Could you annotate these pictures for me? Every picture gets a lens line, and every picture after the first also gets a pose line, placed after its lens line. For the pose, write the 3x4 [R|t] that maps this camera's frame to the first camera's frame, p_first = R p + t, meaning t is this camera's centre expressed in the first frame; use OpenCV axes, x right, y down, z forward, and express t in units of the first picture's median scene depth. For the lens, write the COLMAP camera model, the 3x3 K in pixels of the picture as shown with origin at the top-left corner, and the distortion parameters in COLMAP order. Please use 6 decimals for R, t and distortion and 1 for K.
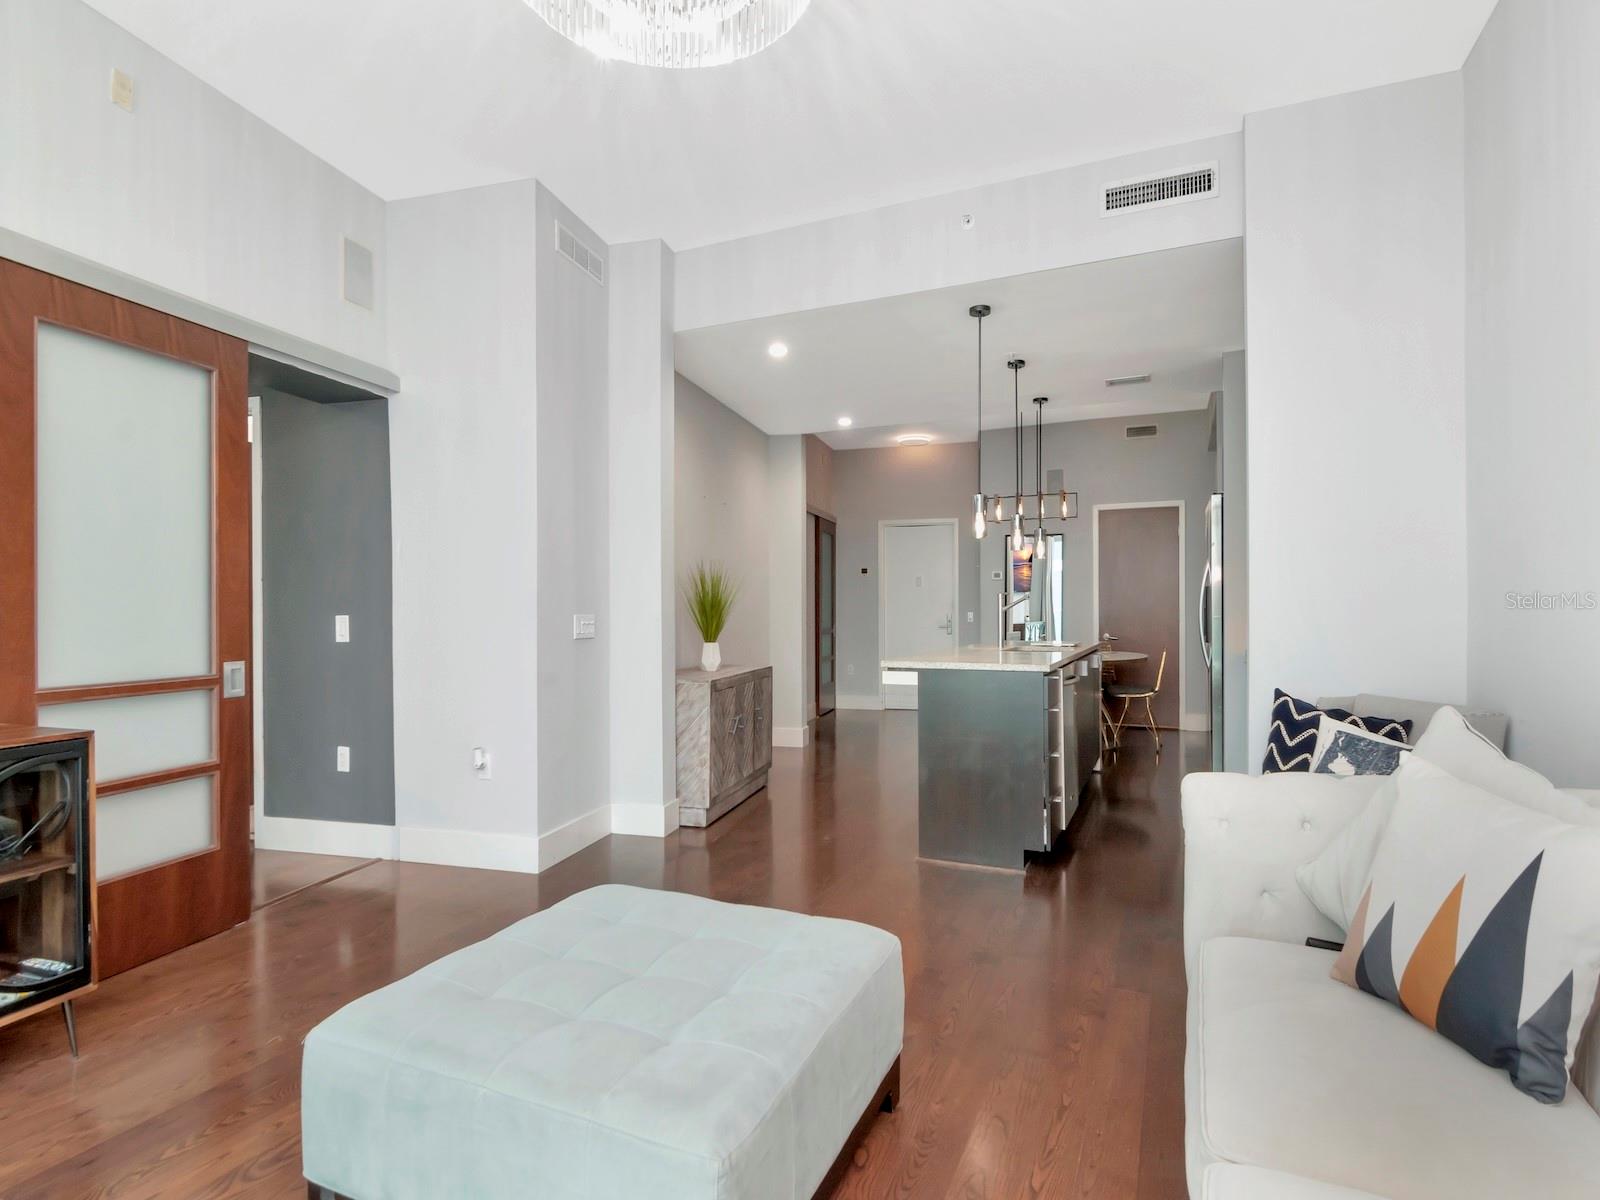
lens RADIAL K [[801.3, 0, 801.4], [0, 801.3, 613.9], [0, 0, 1]] dist [-0.001686, -0.000105]
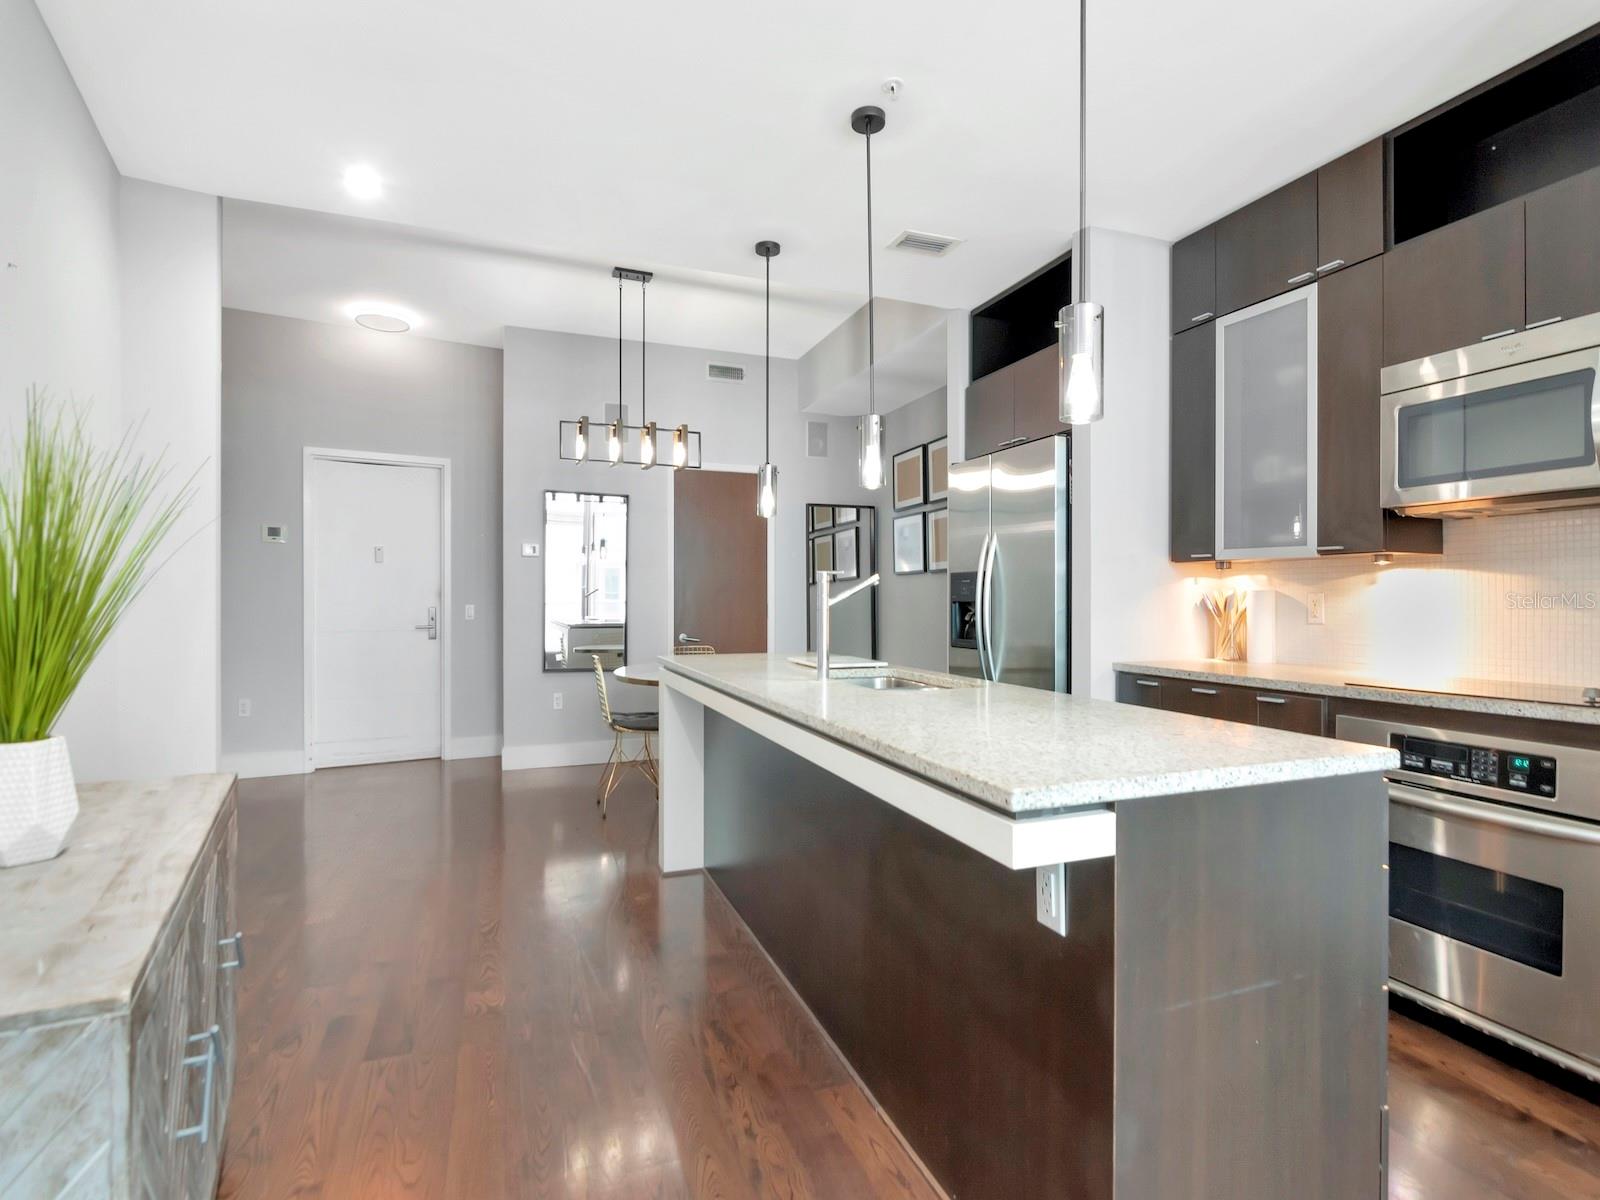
lens RADIAL K [[796.3, 0, 800.0], [0, 796.3, 600.0], [0, 0, 1]] dist [-0.000264, -0.000763]
pose [[0.703580, 0.003865, 0.710606, -0.071229], [-0.000033, 0.999985, -0.005407, -0.003173], [-0.710616, 0.003781, 0.703570, 0.401322]]
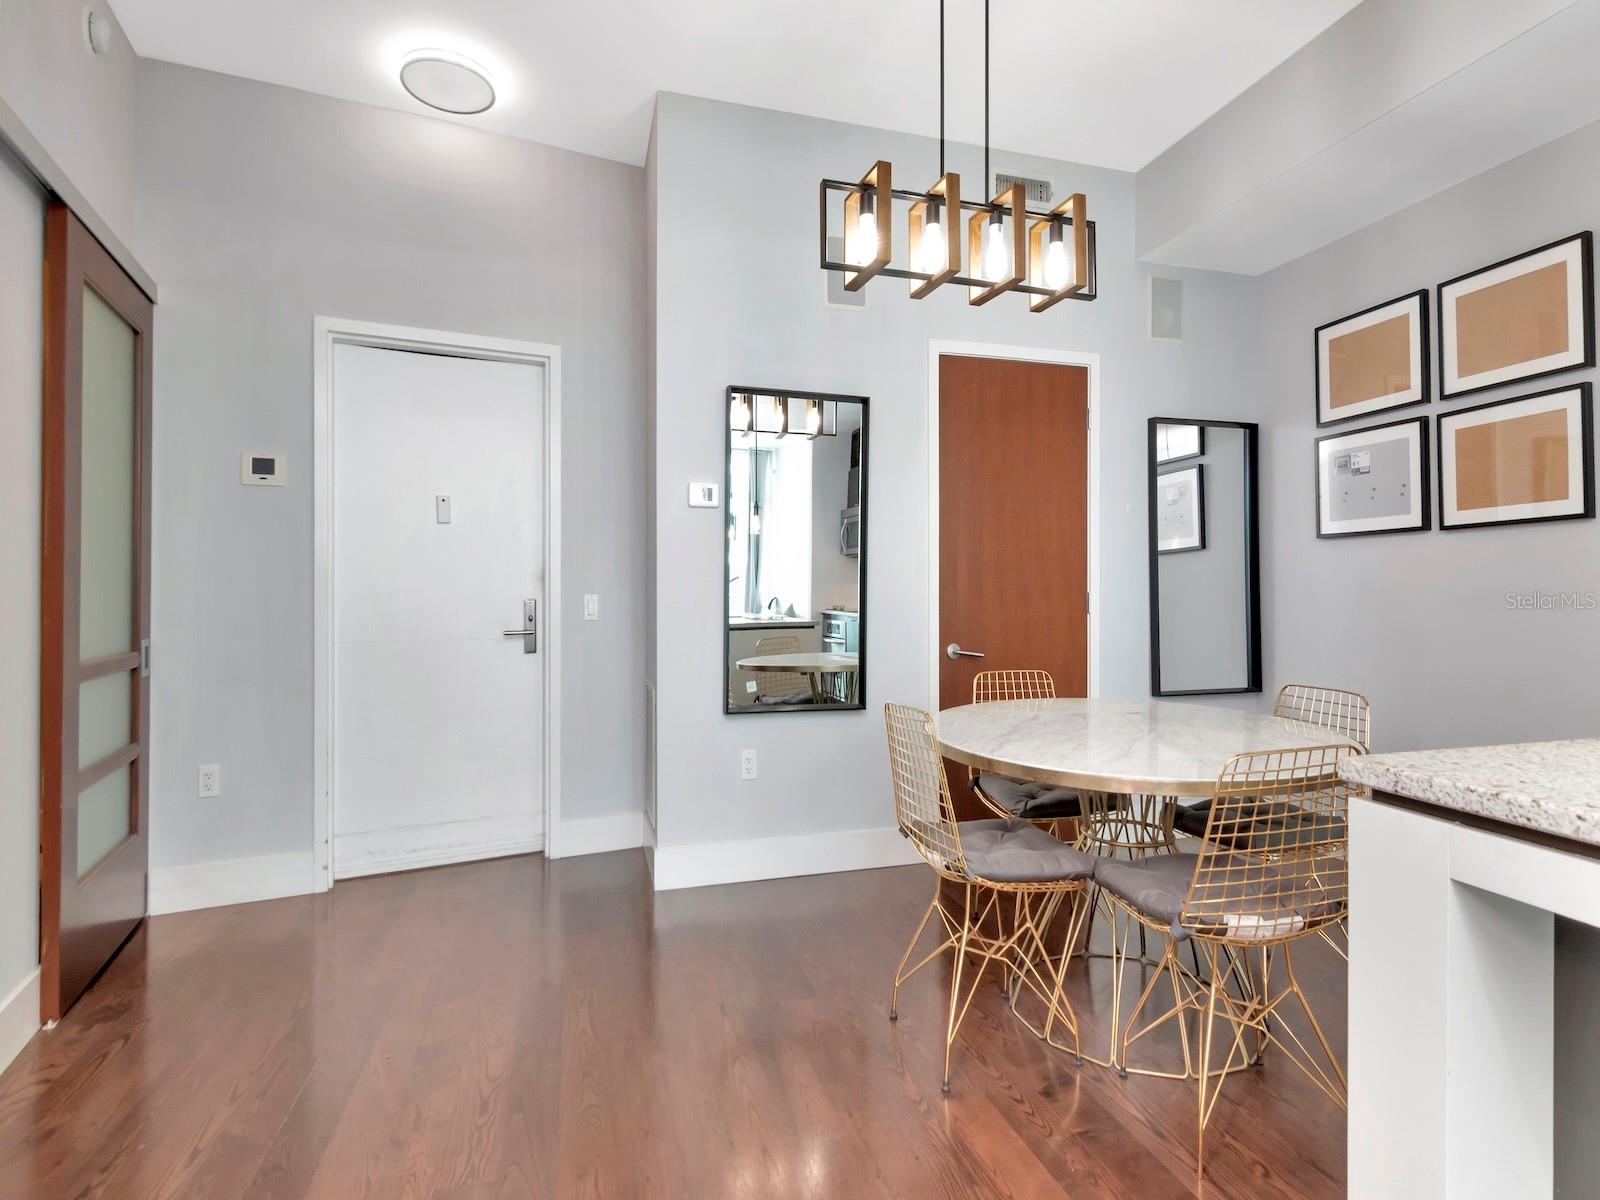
lens RADIAL K [[810.6, 0, 794.3], [0, 810.6, 588.8], [0, 0, 1]] dist [0.001675, -0.000328]
pose [[0.758995, 0.005835, 0.651071, 0.033627], [0.003583, 0.999907, -0.013138, 0.000362], [-0.651087, 0.012304, 0.758903, 0.729773]]
